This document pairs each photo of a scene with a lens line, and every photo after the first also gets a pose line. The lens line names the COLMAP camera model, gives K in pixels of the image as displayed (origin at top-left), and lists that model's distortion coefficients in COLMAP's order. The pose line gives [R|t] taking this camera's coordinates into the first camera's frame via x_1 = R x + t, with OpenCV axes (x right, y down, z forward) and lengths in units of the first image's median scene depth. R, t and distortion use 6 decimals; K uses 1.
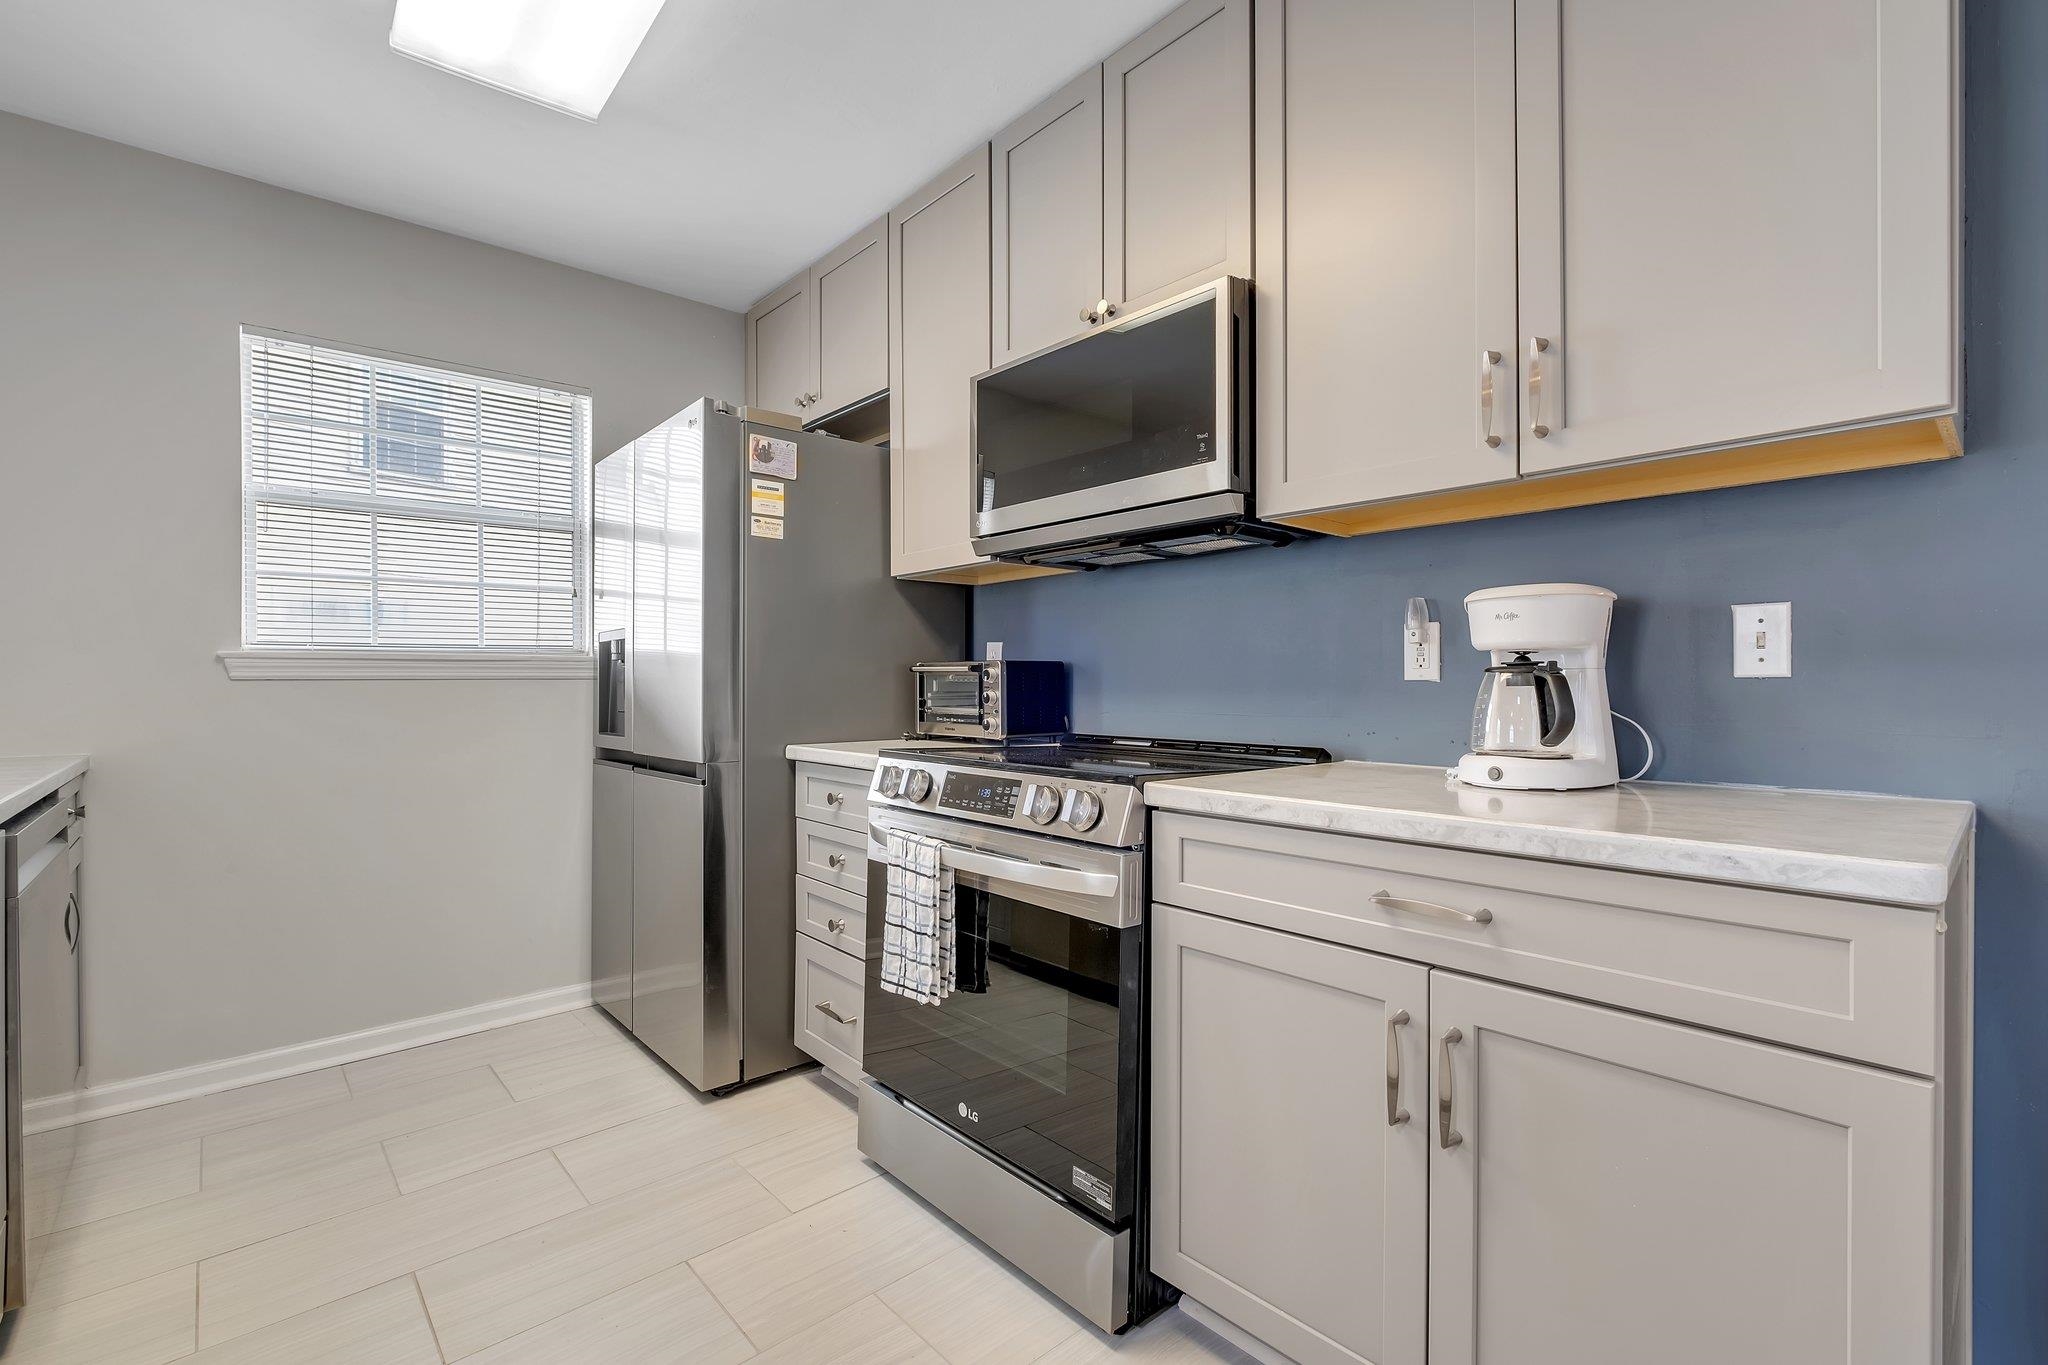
lens RADIAL K [[899.7, 0, 1036.2], [0, 899.7, 683.2], [0, 0, 1]] dist [-0.010200, 0.003163]
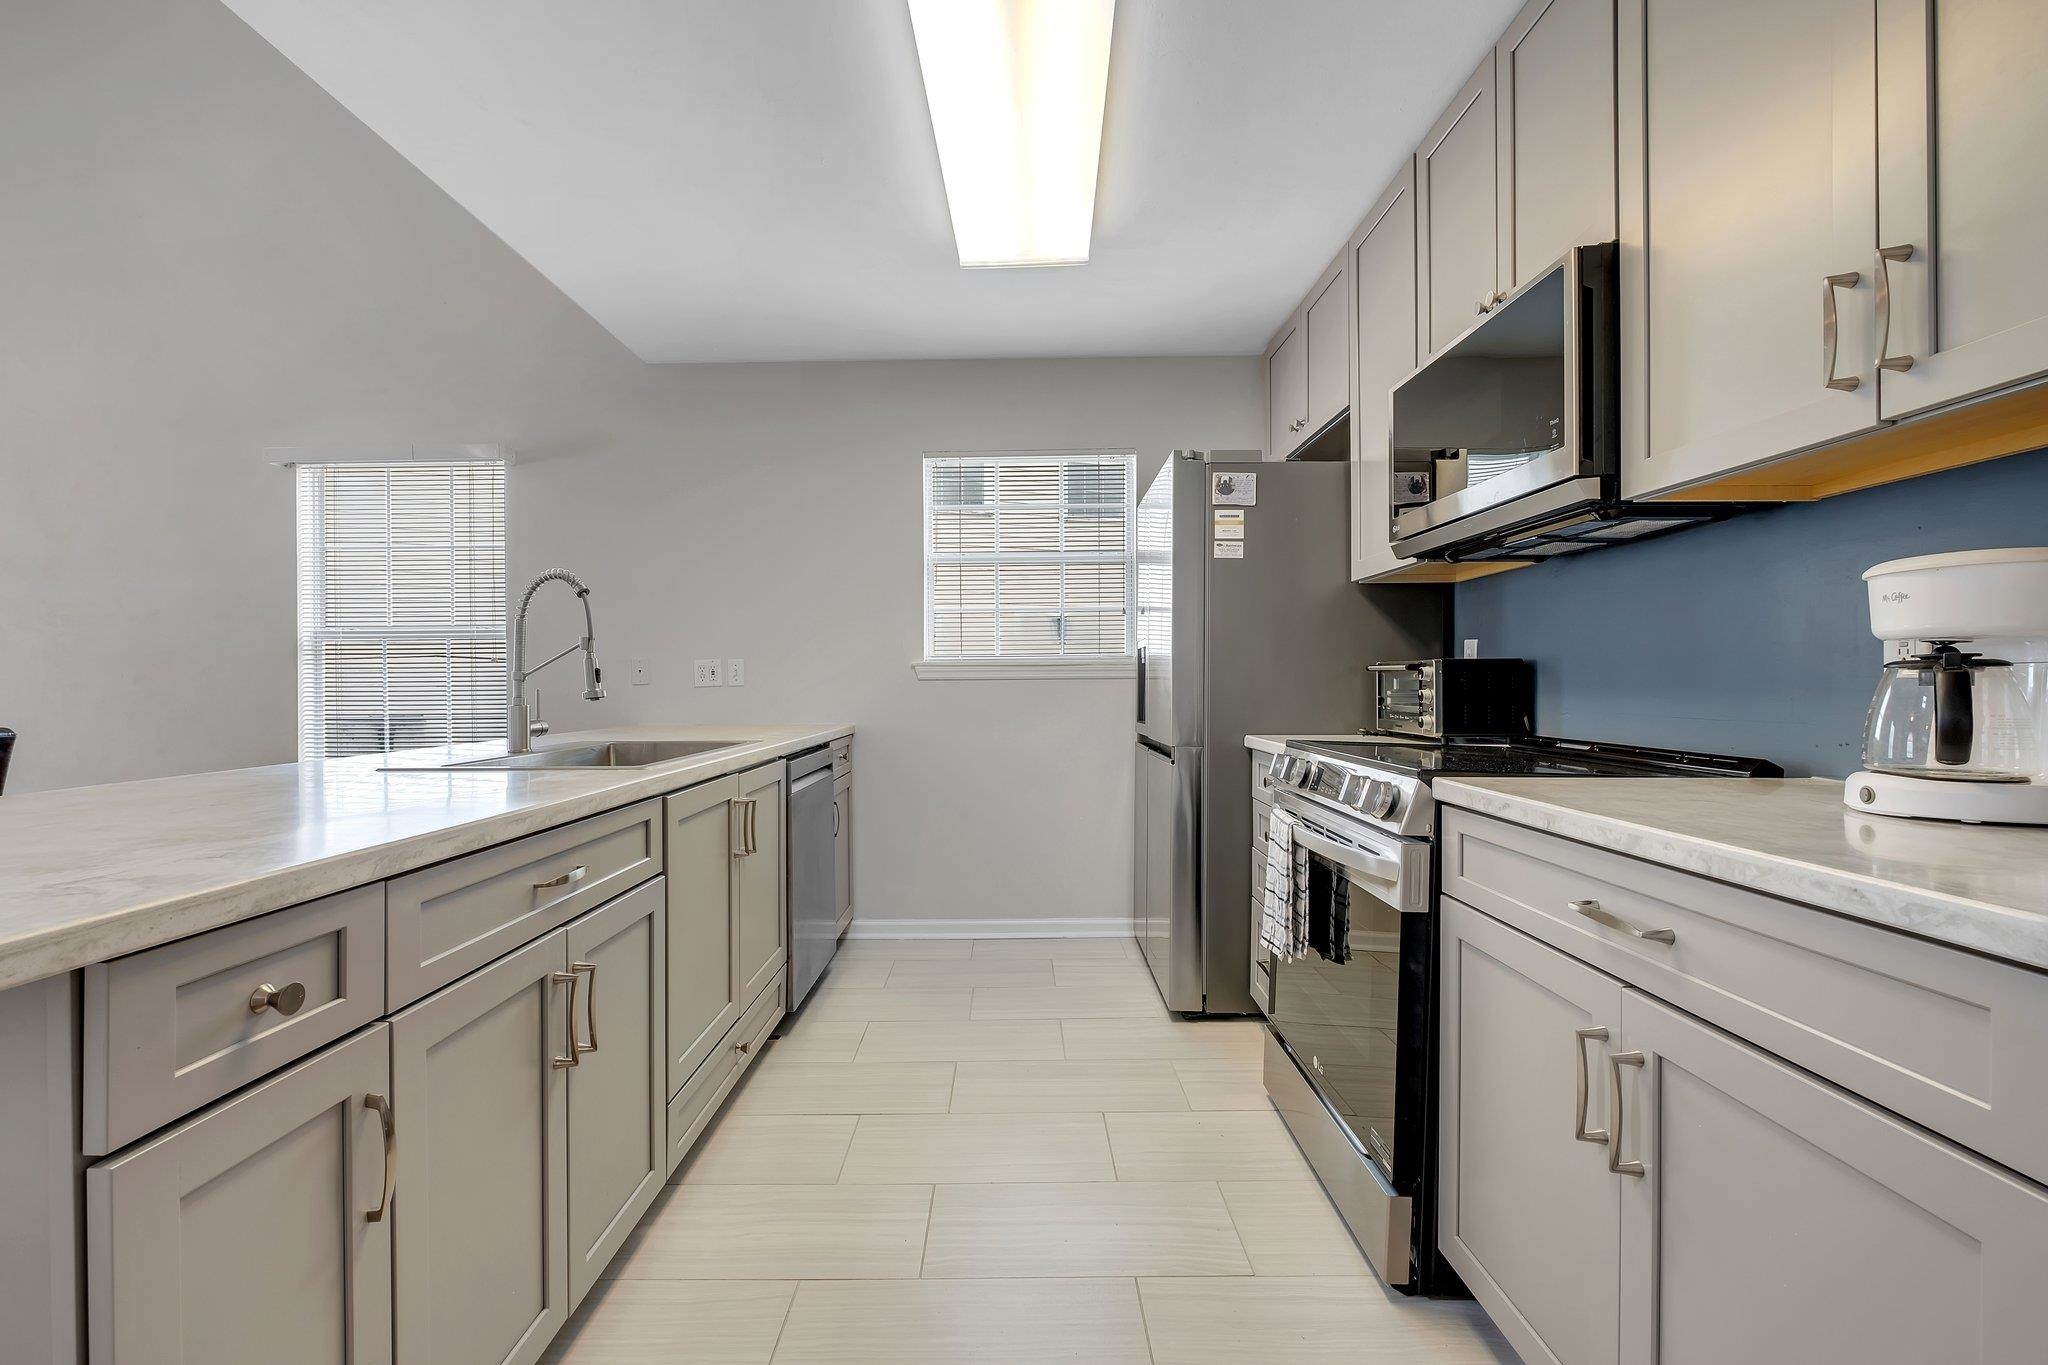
lens RADIAL K [[899.7, 0, 1022.9], [0, 899.7, 678.9], [0, 0, 1]] dist [-0.010200, 0.003163]
pose [[0.744712, -0.002483, -0.667381, 0.399810], [0.000967, 0.999996, -0.002642, -0.001191], [0.667385, 0.001322, 0.744712, -0.080370]]
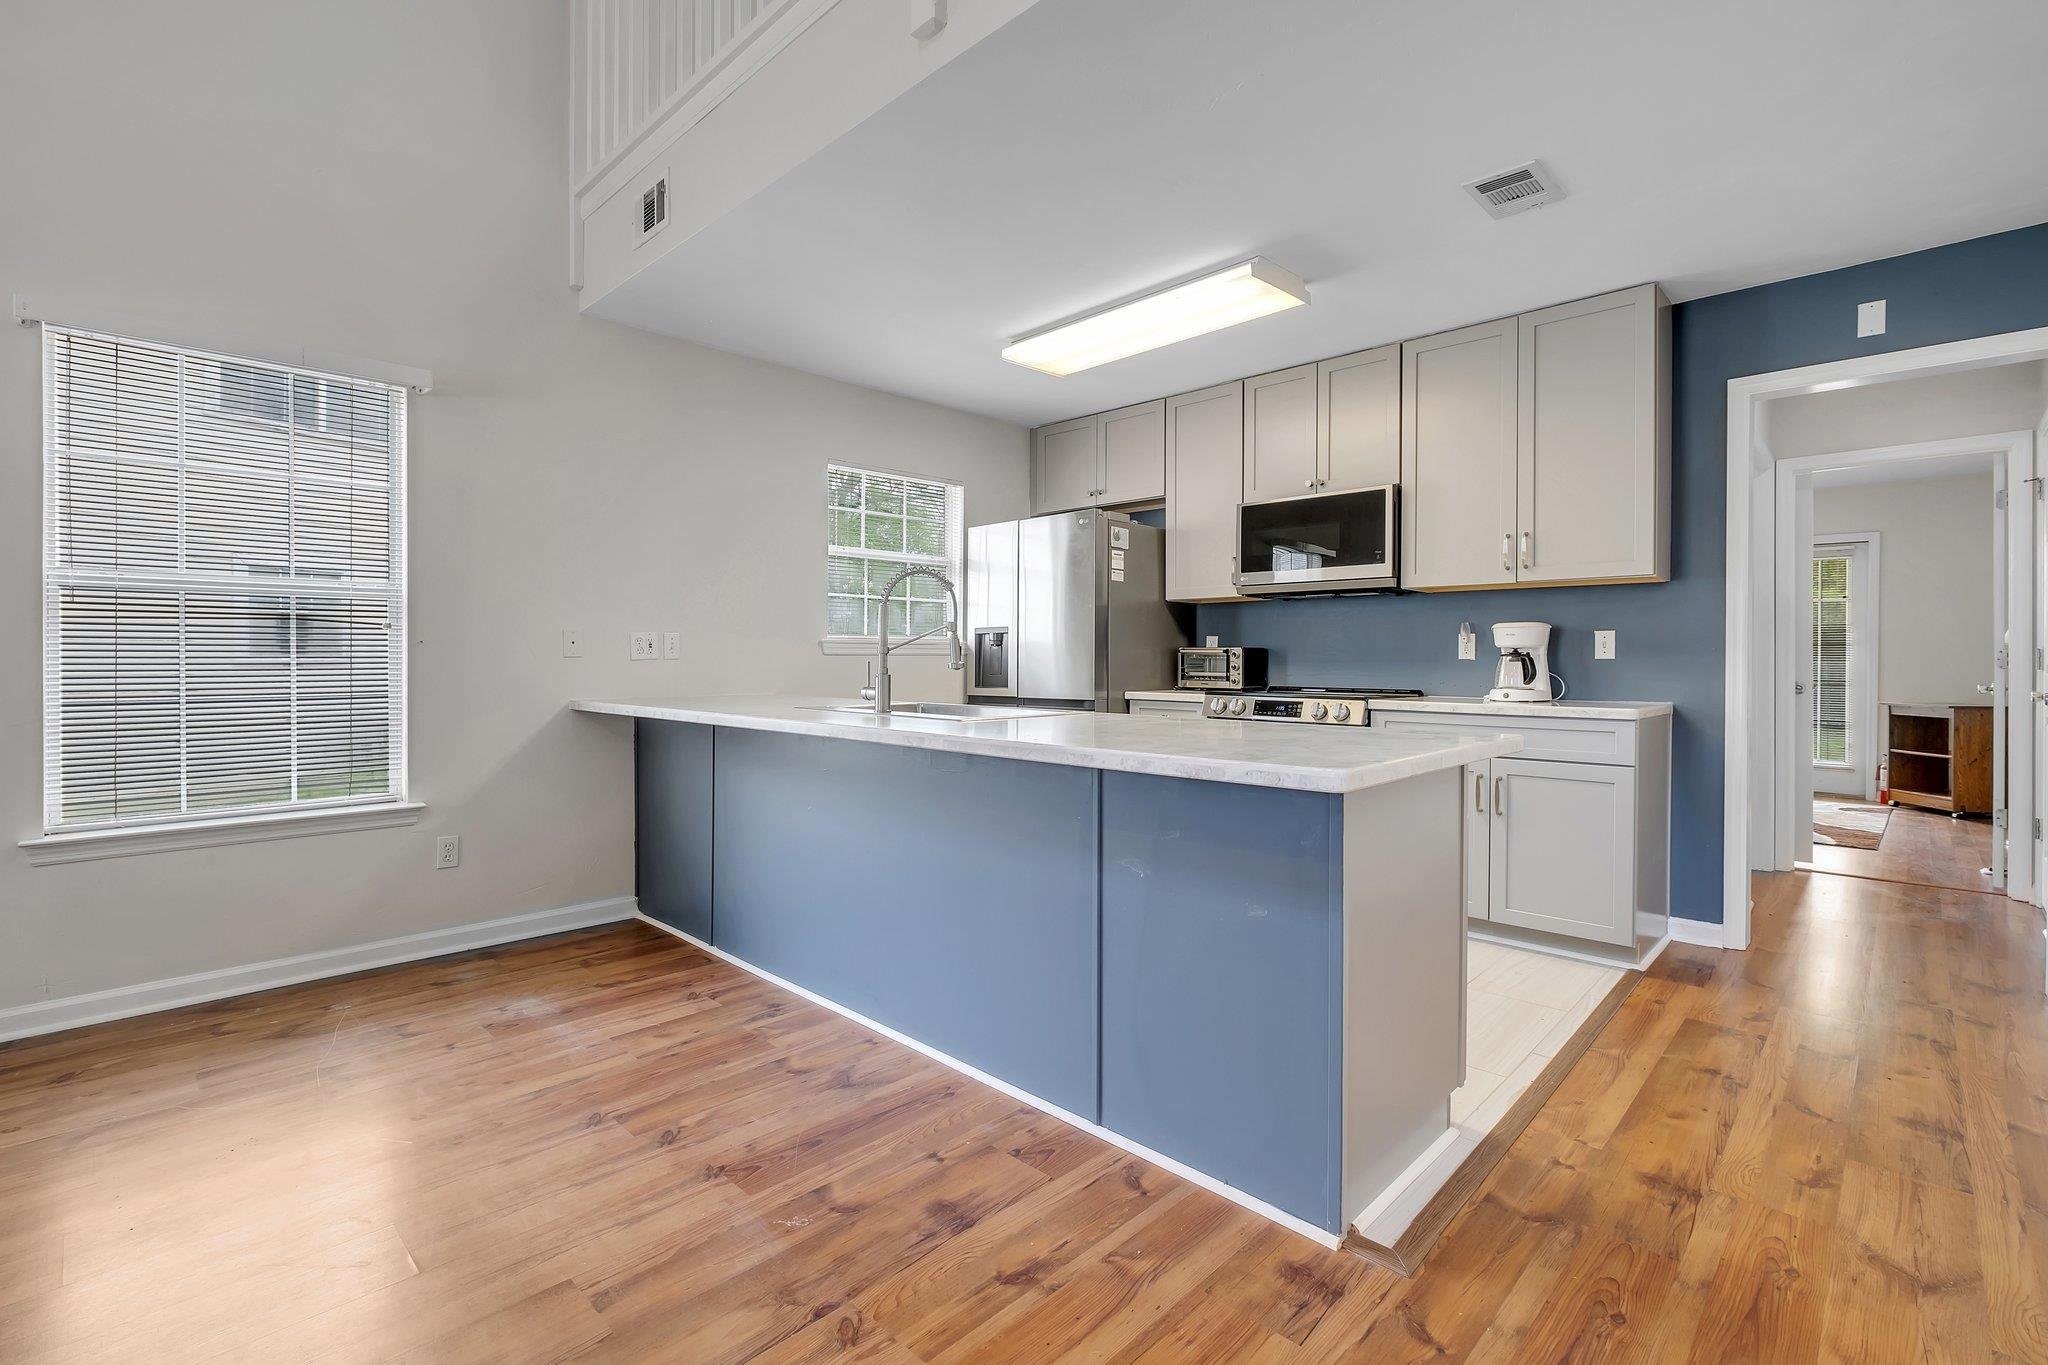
lens RADIAL K [[899.7, 0, 1045.6], [0, 899.7, 661.1], [0, 0, 1]] dist [-0.010200, 0.003163]
pose [[0.997241, 0.006704, 0.073923, -0.824905], [-0.006860, 0.999975, 0.001858, 0.004781], [-0.073909, -0.002360, 0.997262, -1.216560]]
